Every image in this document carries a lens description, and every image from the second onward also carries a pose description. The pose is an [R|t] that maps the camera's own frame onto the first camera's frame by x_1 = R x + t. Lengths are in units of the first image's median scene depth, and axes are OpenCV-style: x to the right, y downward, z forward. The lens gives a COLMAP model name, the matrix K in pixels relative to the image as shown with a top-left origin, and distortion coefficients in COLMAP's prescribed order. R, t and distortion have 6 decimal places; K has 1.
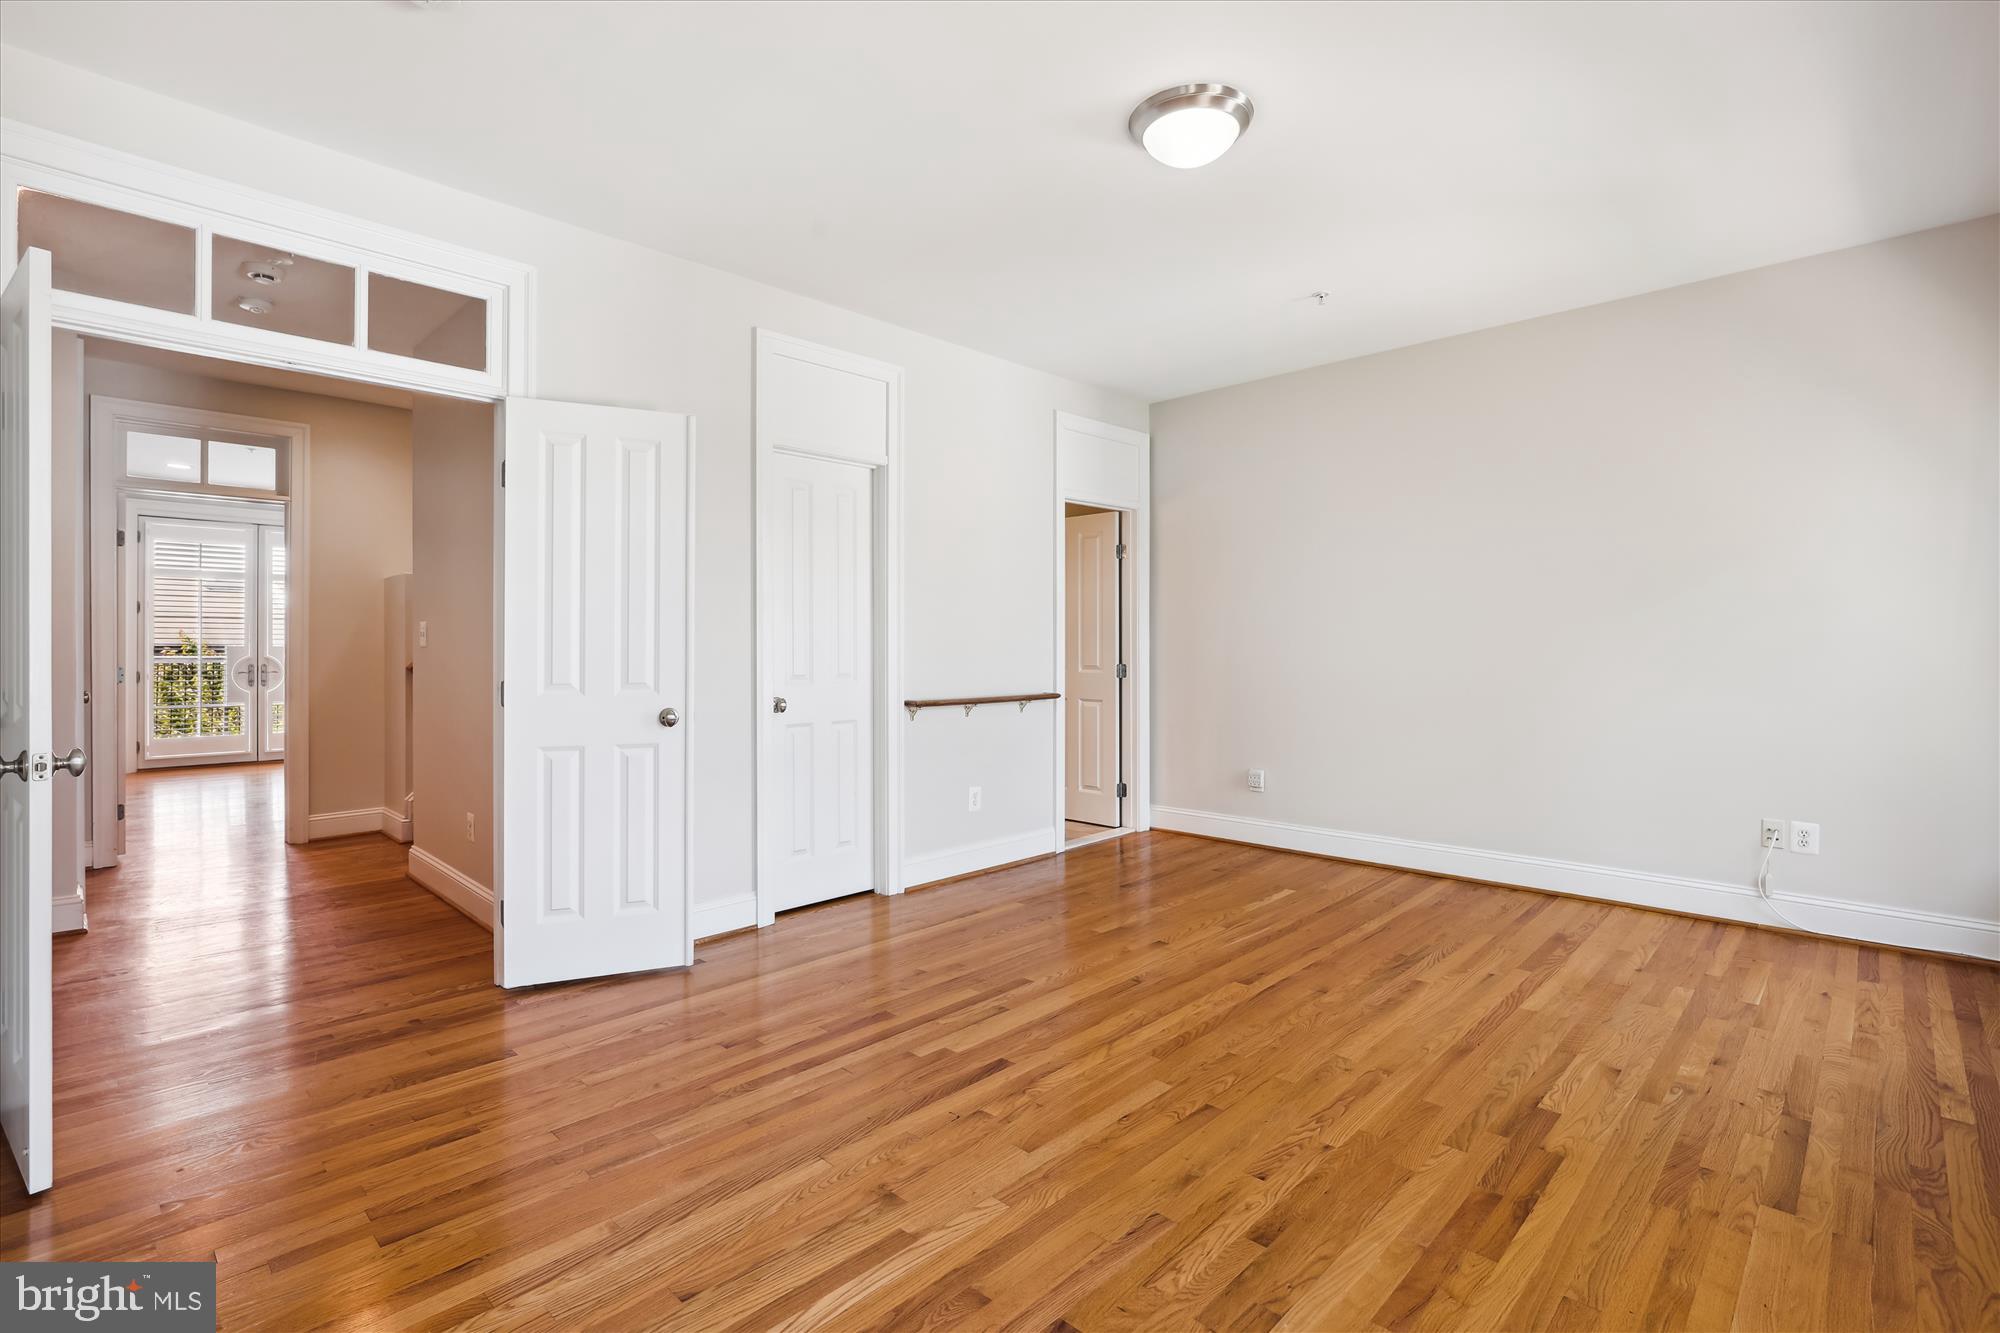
lens RADIAL K [[929.4, 0, 1015.3], [0, 929.4, 653.0], [0, 0, 1]] dist [-0.011575, 0.000216]
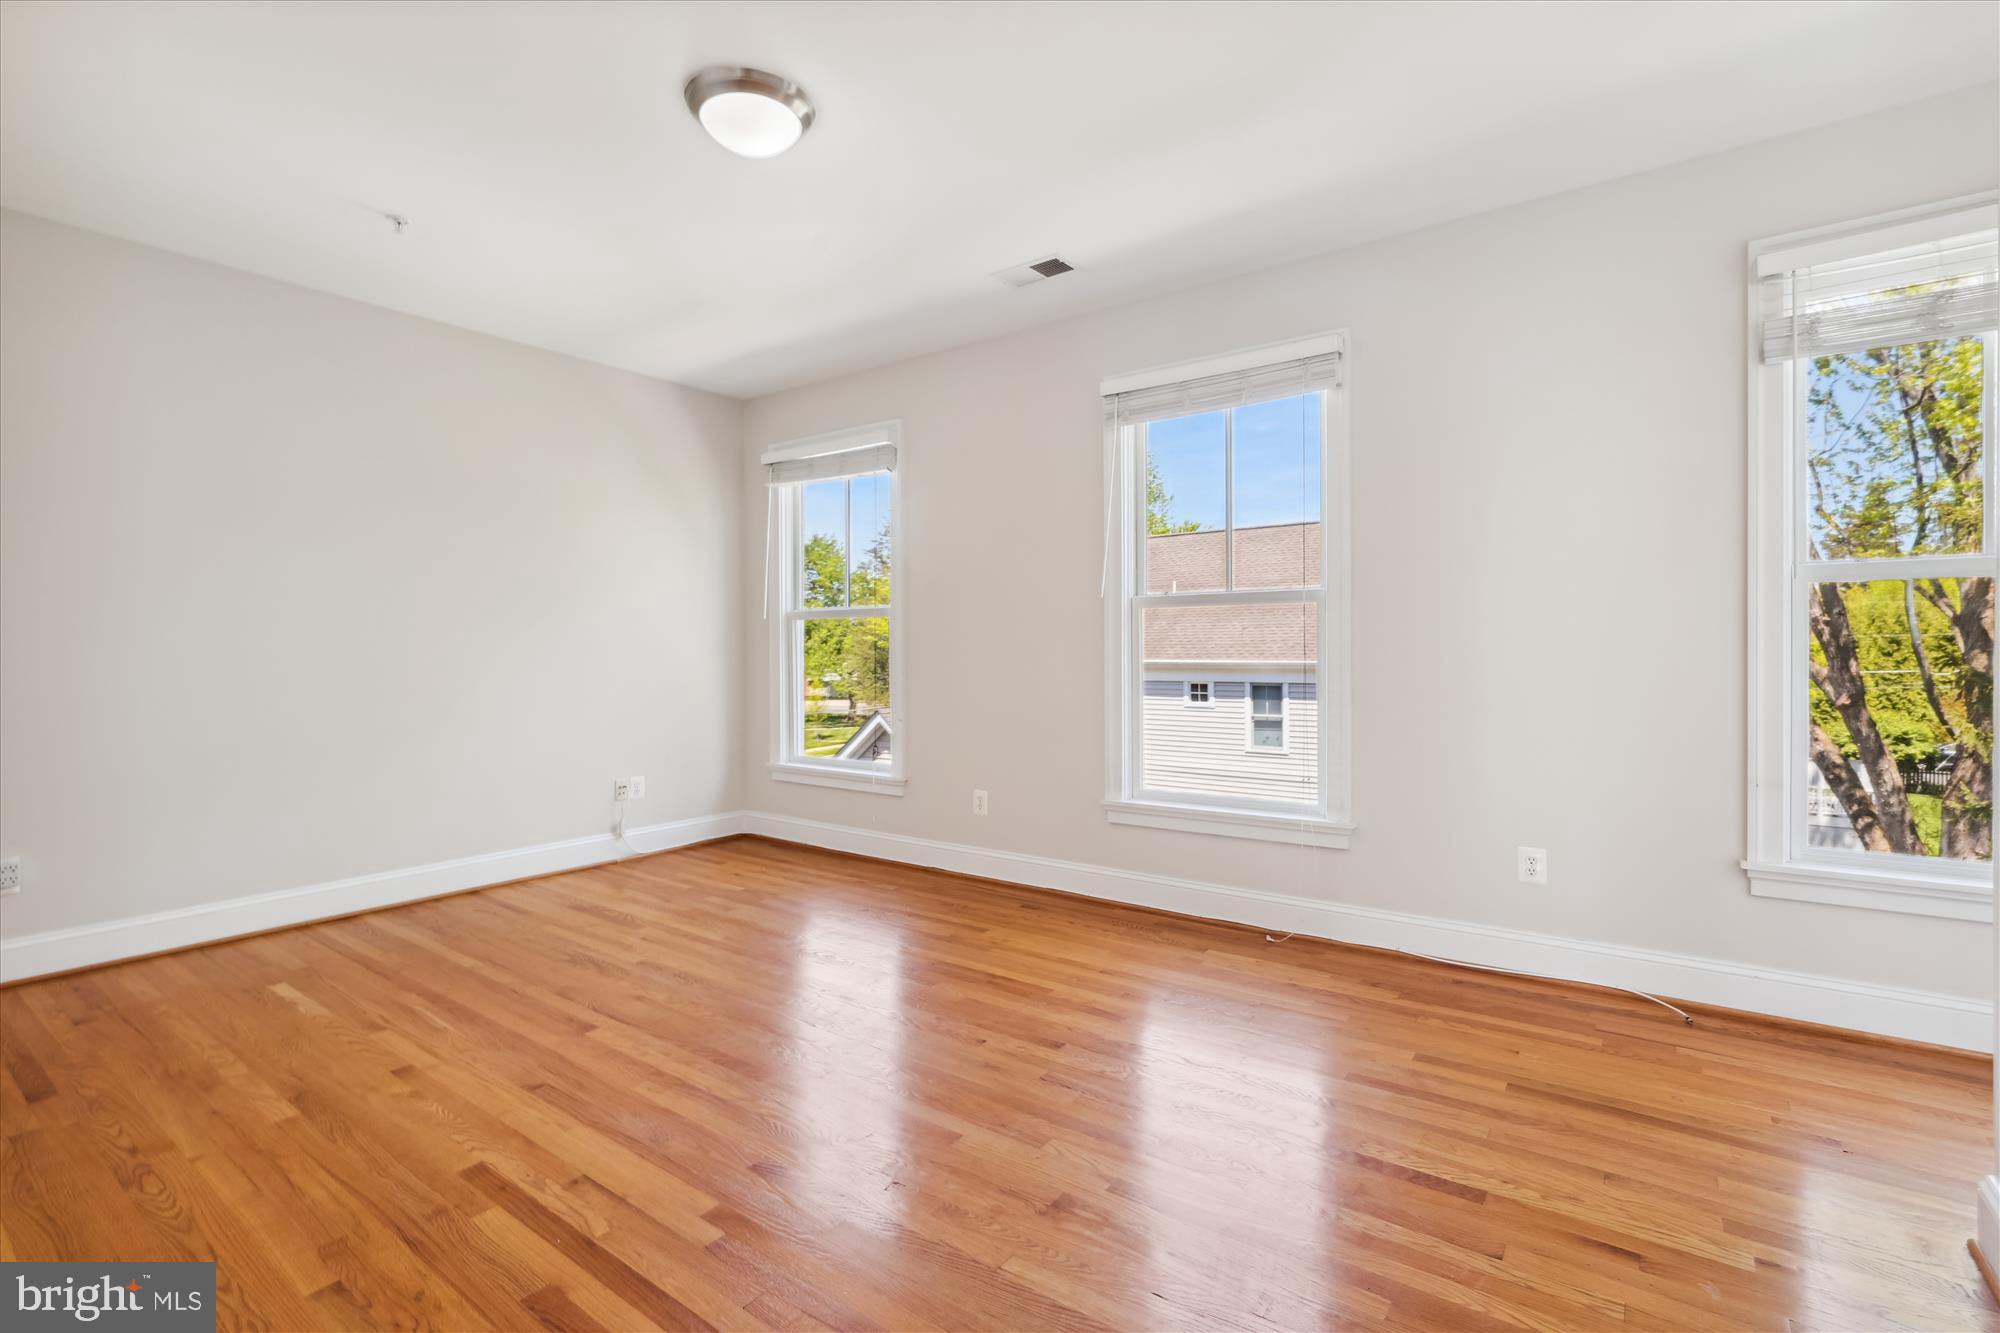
lens RADIAL K [[897.7, 0, 1007.3], [0, 897.7, 660.3], [0, 0, 1]] dist [-0.003082, 0.000063]
pose [[-0.138602, -0.007482, 0.990320, -0.694808], [0.007506, 0.999935, 0.008605, -0.001382], [-0.990320, 0.008626, -0.138537, 0.766130]]
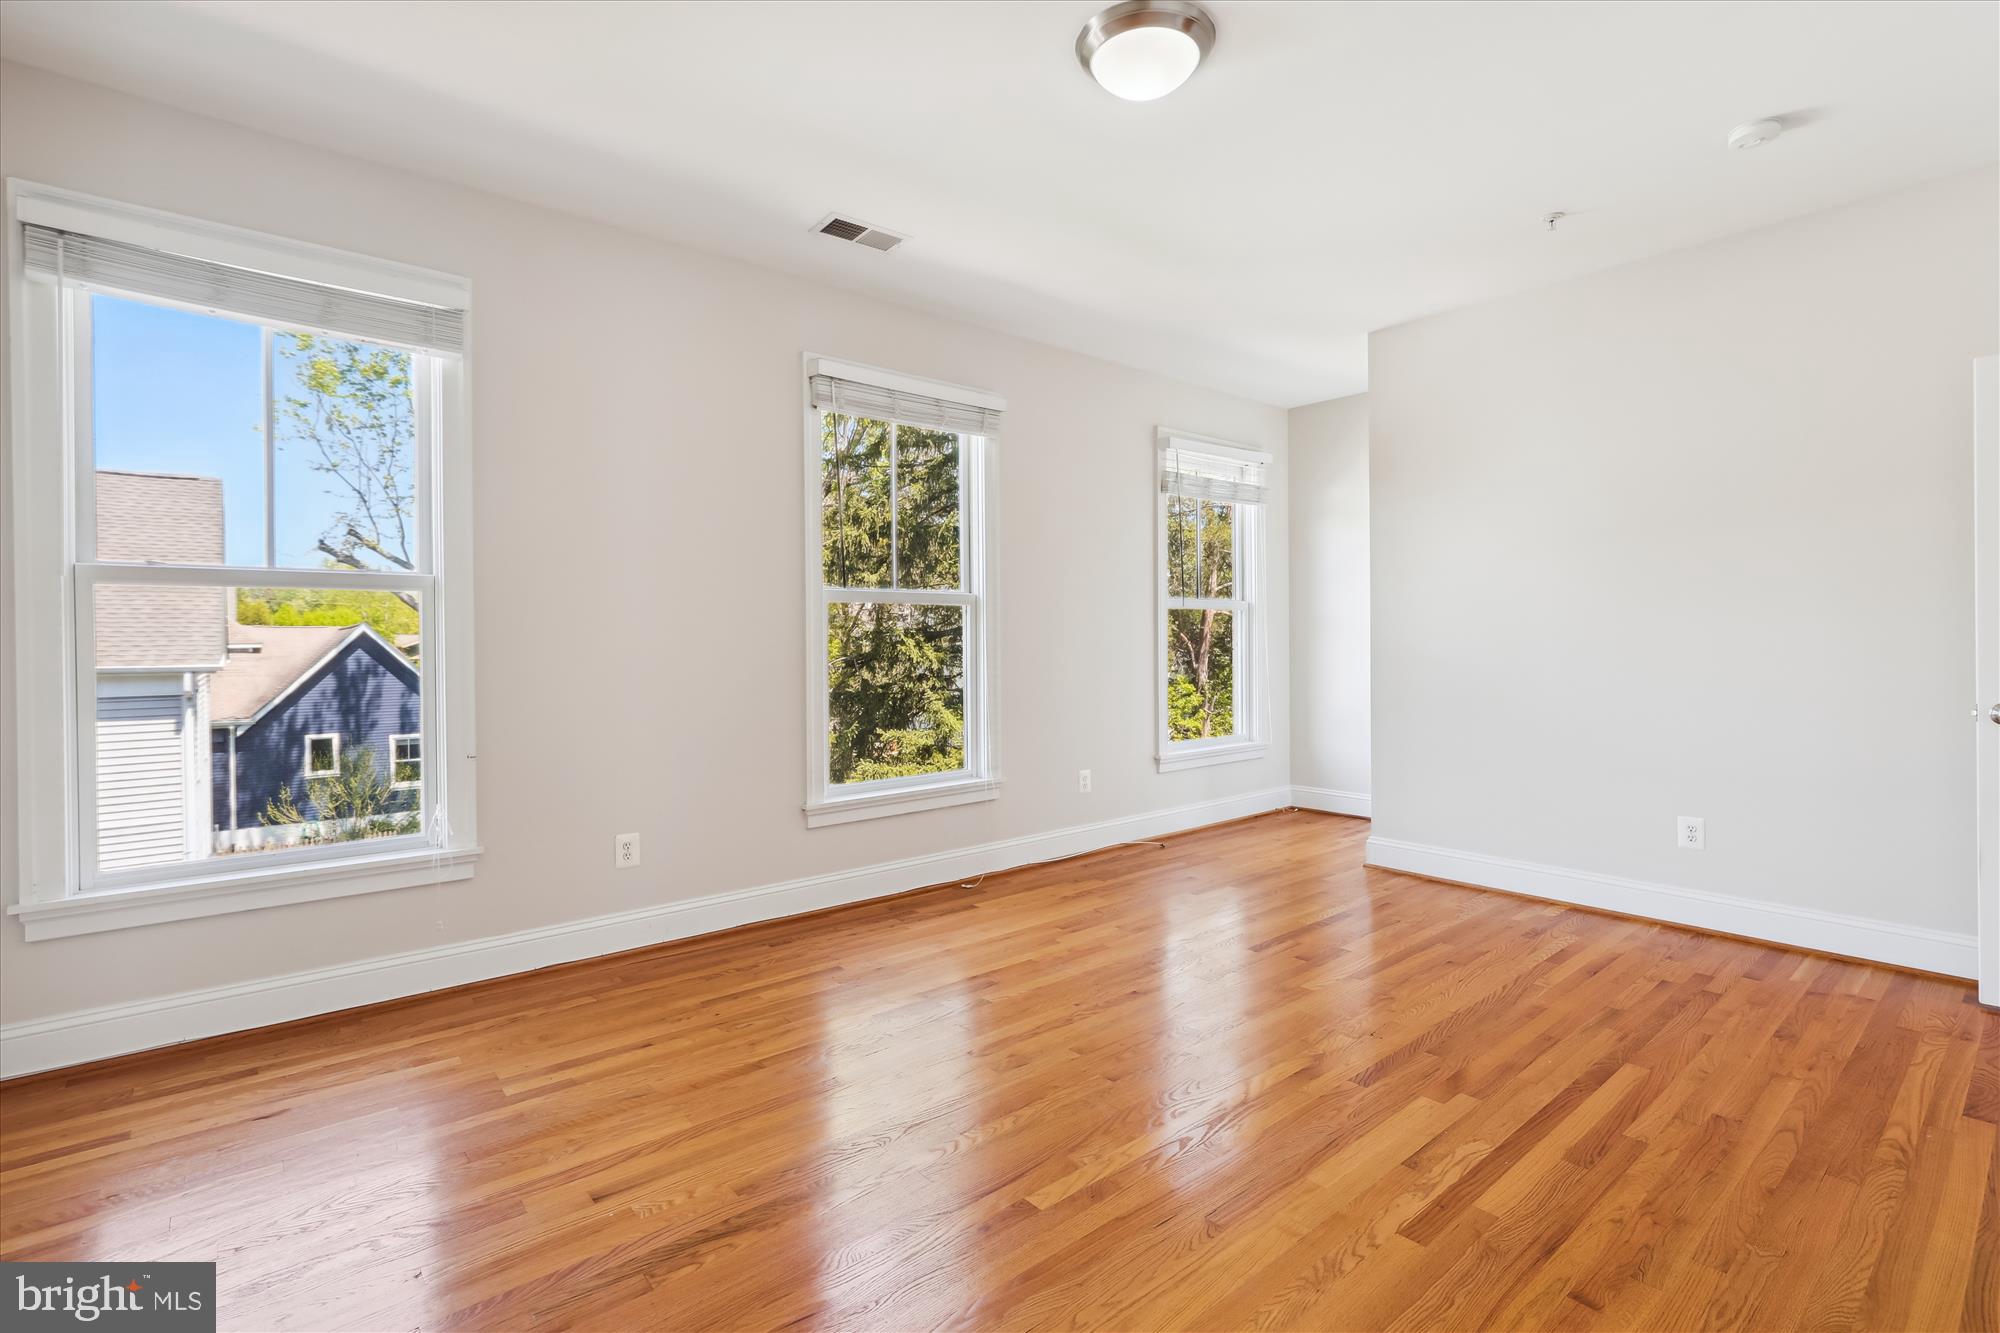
lens RADIAL K [[915.3, 0, 1000.8], [0, 915.3, 654.9], [0, 0, 1]] dist [0.000100, 0.000910]
pose [[-0.993070, 0.007335, 0.117293, 0.204546], [0.009400, 0.999810, 0.017060, -0.008614], [-0.117146, 0.018045, -0.992951, 1.678885]]
